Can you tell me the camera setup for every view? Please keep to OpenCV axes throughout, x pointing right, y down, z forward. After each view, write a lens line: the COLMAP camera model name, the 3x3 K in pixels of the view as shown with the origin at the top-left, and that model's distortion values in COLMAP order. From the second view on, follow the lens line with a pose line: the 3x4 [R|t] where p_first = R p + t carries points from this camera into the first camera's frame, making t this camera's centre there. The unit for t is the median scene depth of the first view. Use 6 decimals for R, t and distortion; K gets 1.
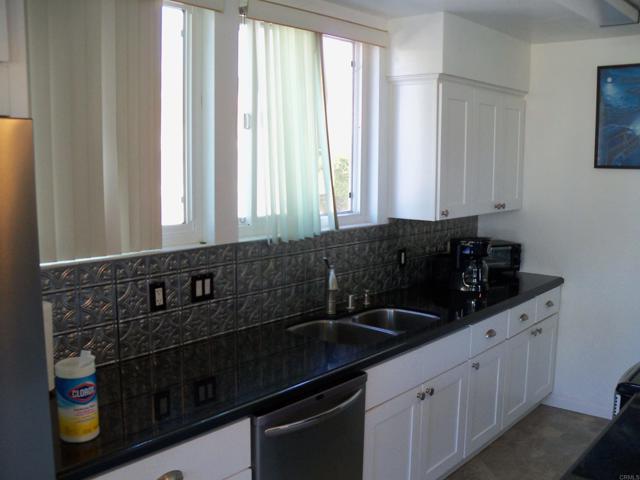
lens RADIAL K [[654.6, 0, 329.2], [0, 654.6, 248.6], [0, 0, 1]] dist [-0.225948, 0.232139]
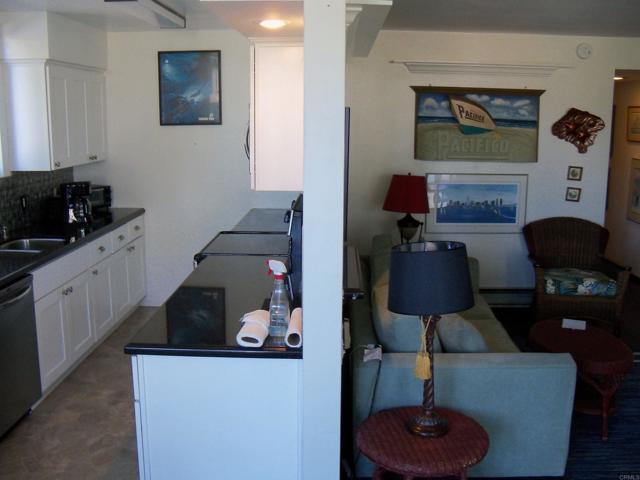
lens RADIAL K [[654.6, 0, 329.2], [0, 654.6, 248.6], [0, 0, 1]] dist [-0.225948, 0.232139]
pose [[0.782655, -0.124772, 0.609822, -0.182135], [0.084498, 0.991932, 0.094508, 0.038740], [-0.616694, -0.022438, 0.786883, -0.341558]]
